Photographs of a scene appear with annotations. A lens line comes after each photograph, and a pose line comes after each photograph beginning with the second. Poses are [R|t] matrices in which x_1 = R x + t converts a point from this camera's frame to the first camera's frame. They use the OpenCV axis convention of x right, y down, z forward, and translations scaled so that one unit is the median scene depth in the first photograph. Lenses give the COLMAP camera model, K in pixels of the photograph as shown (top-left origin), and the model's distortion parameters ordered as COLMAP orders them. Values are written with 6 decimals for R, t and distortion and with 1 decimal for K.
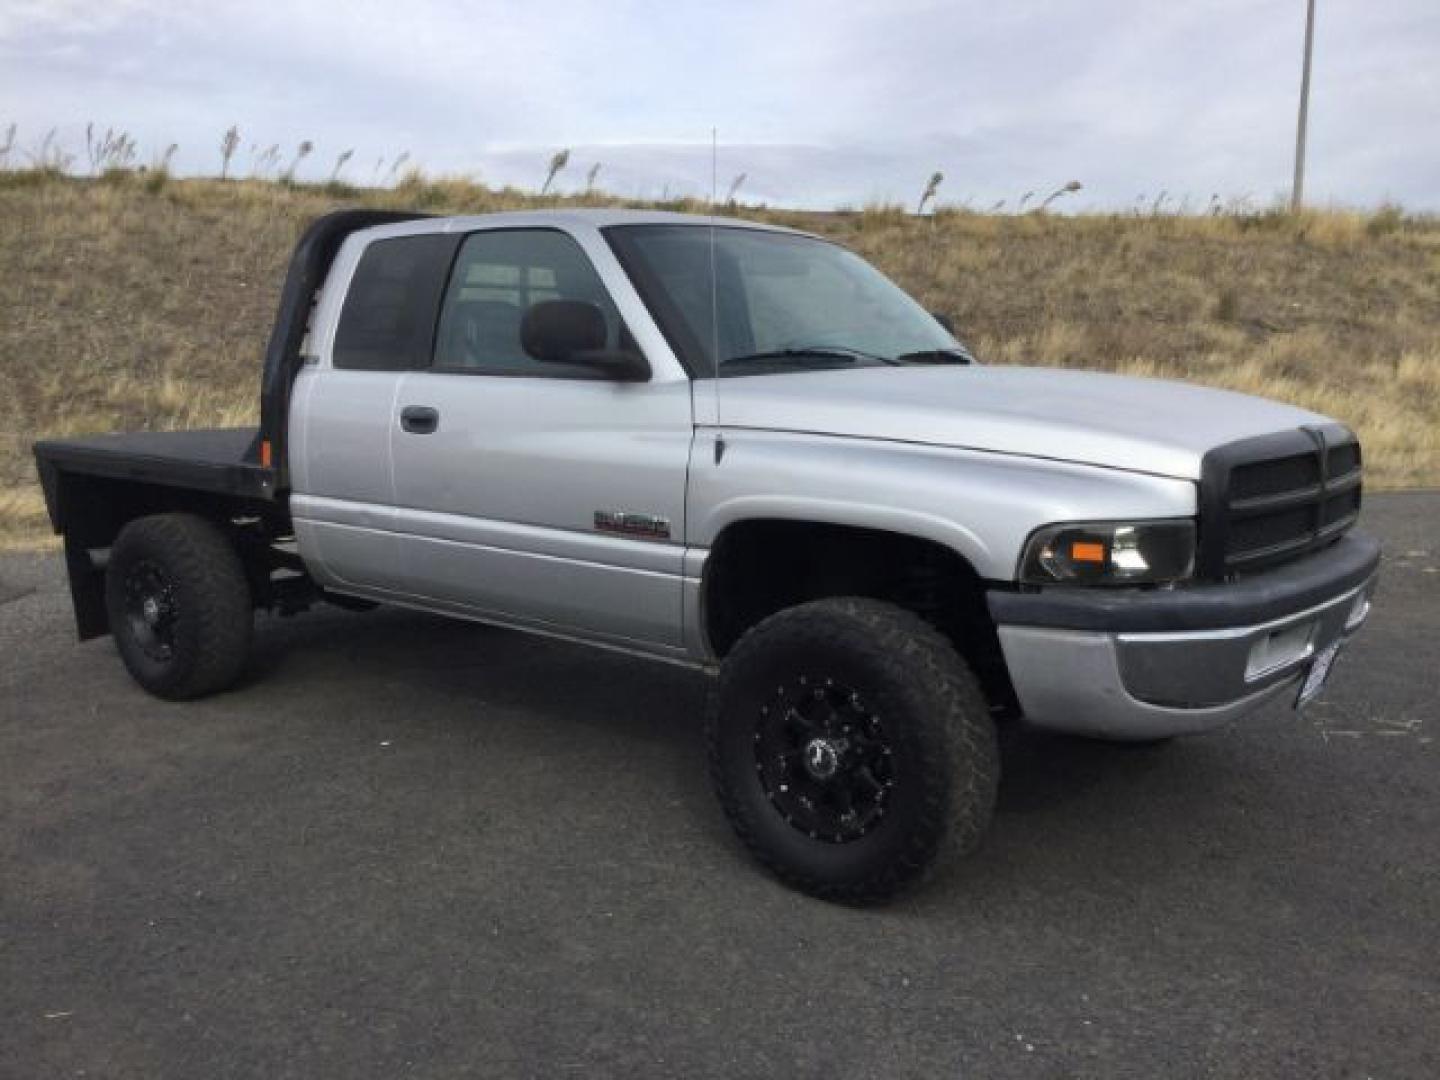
lens RADIAL K [[1306.8, 0, 720.0], [0, 1306.8, 540.0], [0, 0, 1]] dist [0.112465, -0.225976]
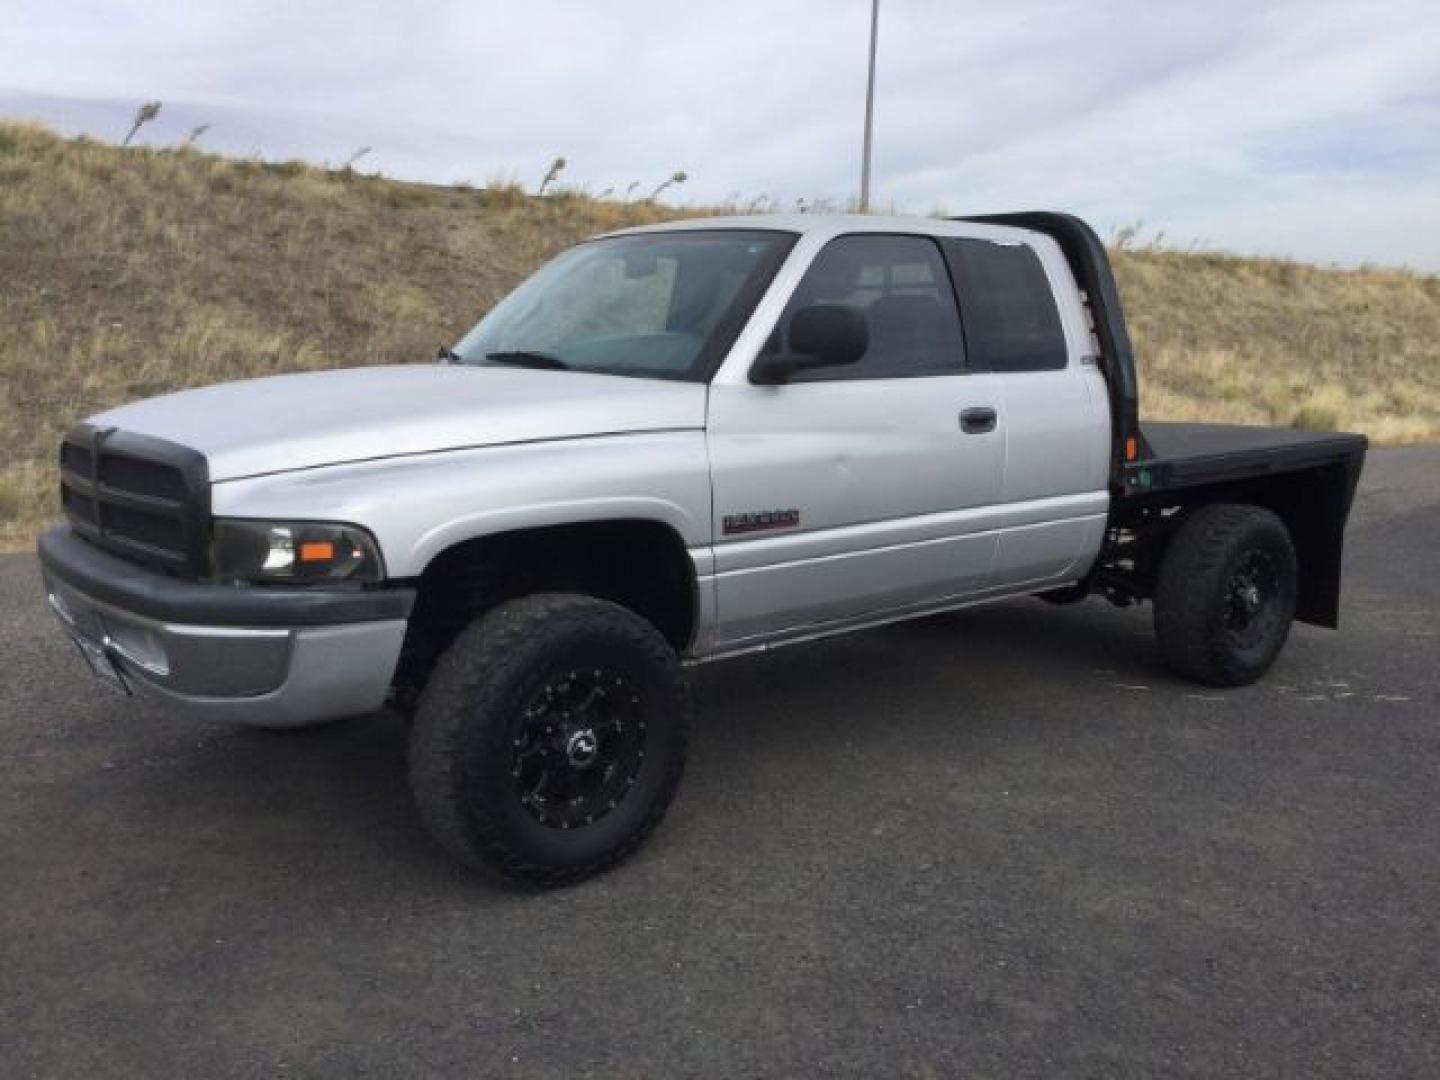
lens RADIAL K [[1306.8, 0, 720.0], [0, 1306.8, 540.0], [0, 0, 1]] dist [0.112465, -0.225976]
pose [[0.930376, -0.036387, 0.364797, -0.345907], [0.030918, 0.999305, 0.020824, -0.023409], [-0.365301, -0.008095, 0.930854, 0.117942]]
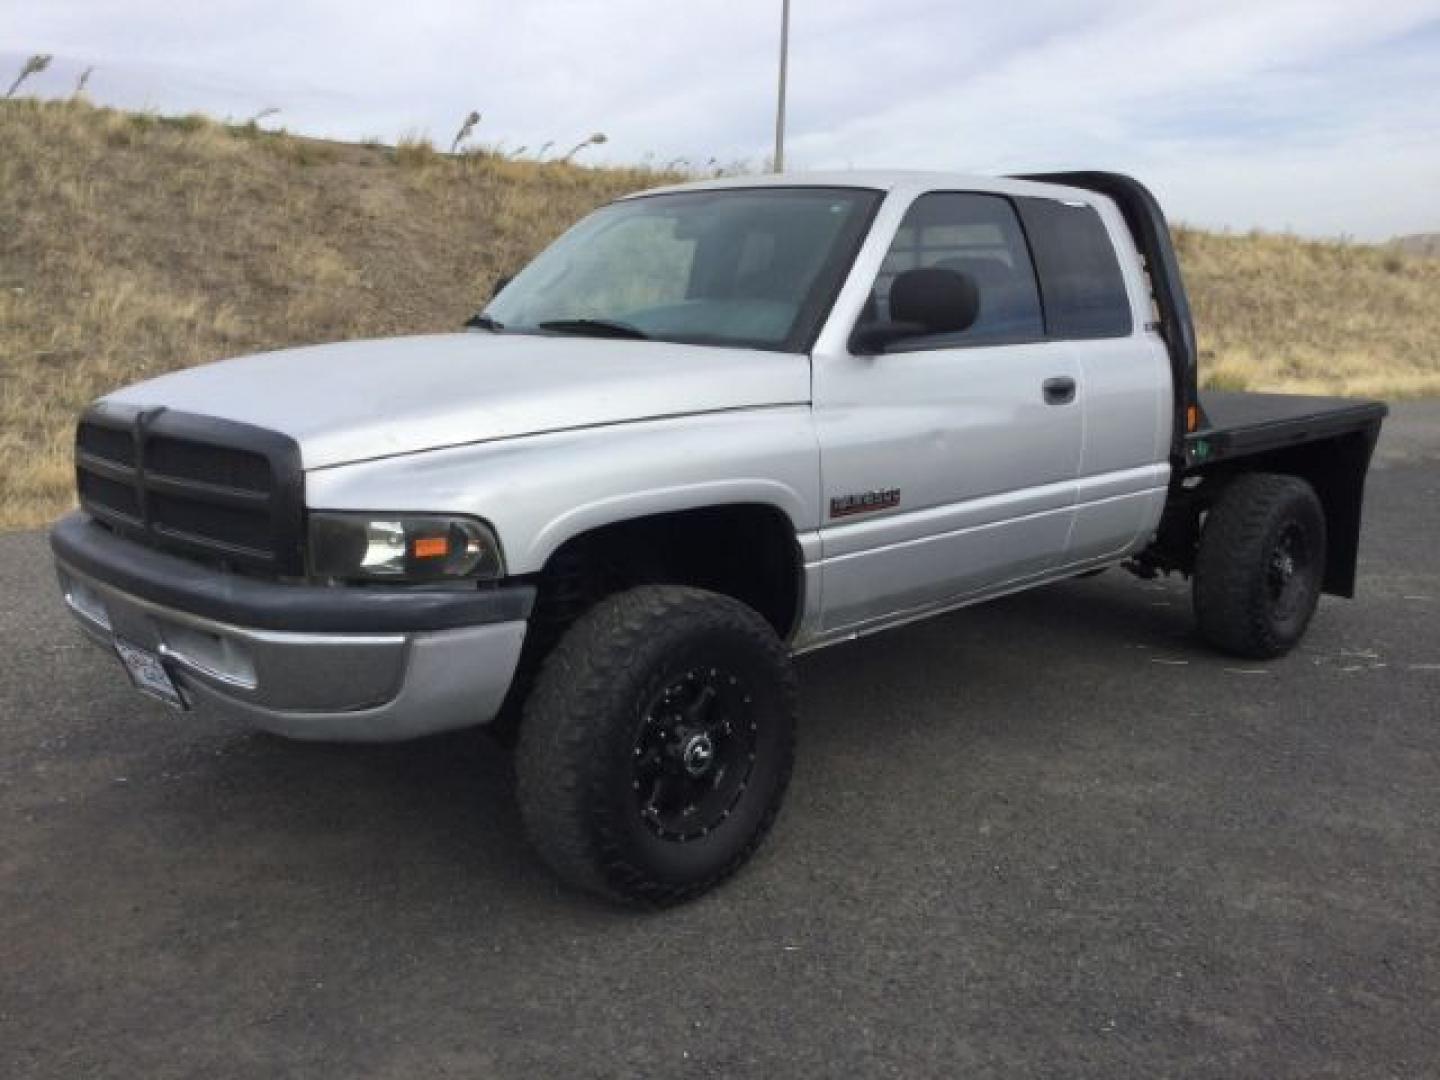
lens RADIAL K [[1306.8, 0, 720.0], [0, 1306.8, 540.0], [0, 0, 1]] dist [0.112465, -0.225976]
pose [[0.895564, -0.059827, 0.440892, -0.420044], [0.042021, 0.997862, 0.050050, -0.034763], [-0.442944, -0.026296, 0.896164, 0.205732]]
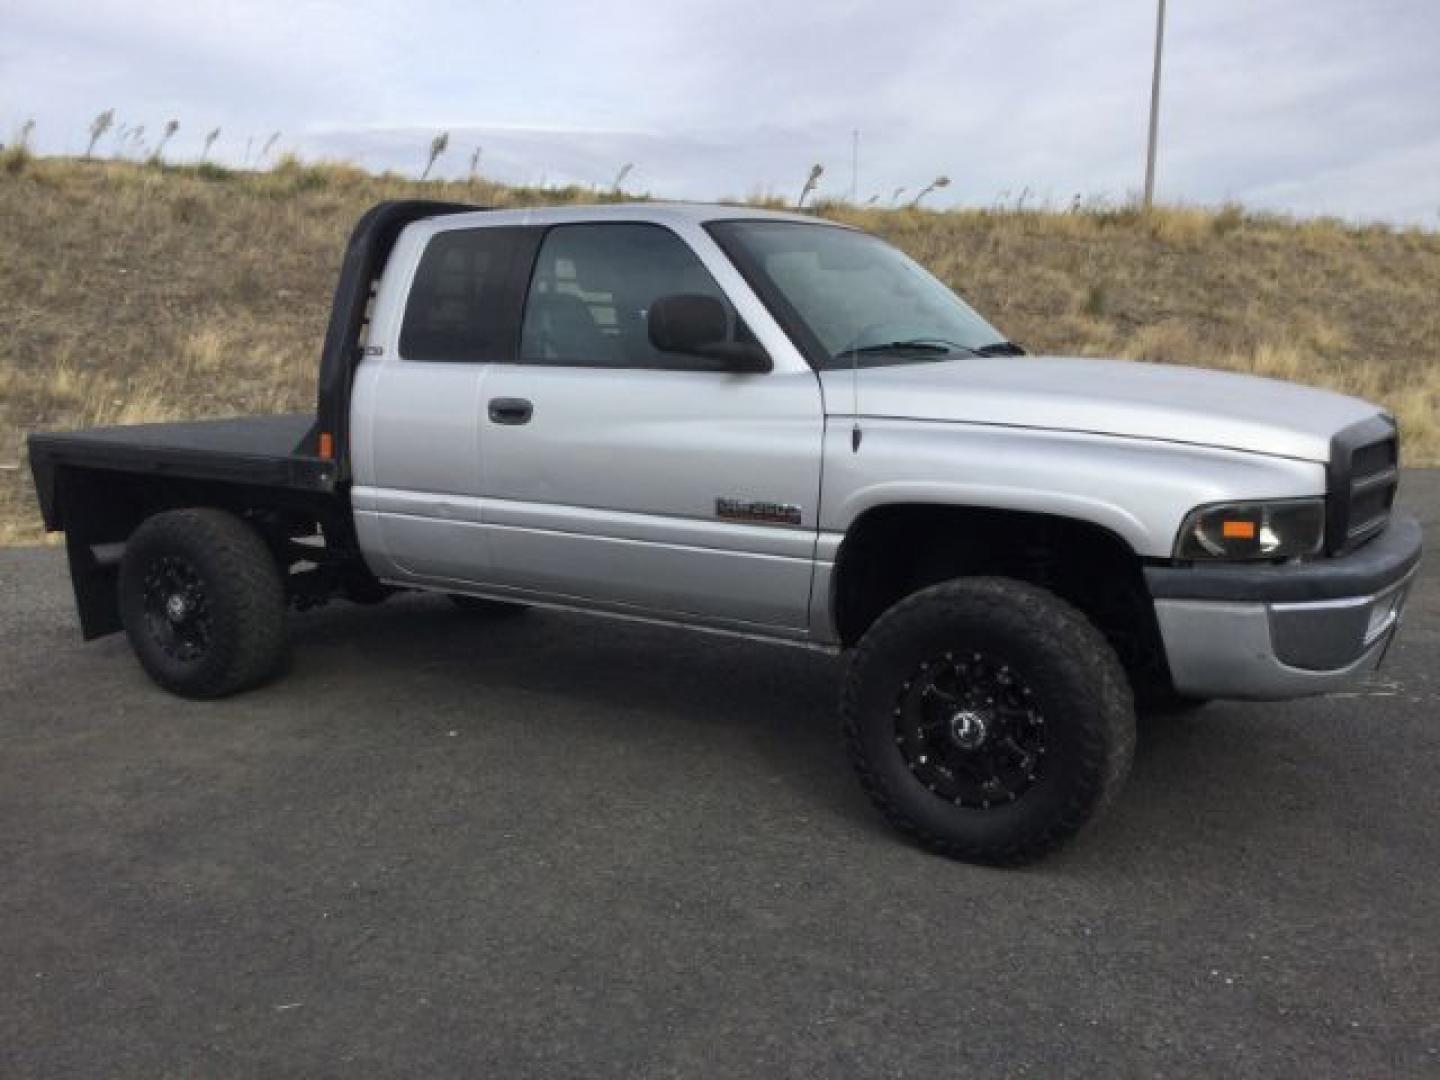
lens RADIAL K [[1306.8, 0, 720.0], [0, 1306.8, 540.0], [0, 0, 1]] dist [0.112465, -0.225976]
pose [[0.992382, -0.016063, 0.122148, -0.145521], [0.015096, 0.999847, 0.008838, 0.000871], [-0.122271, -0.006927, 0.992473, -0.015630]]
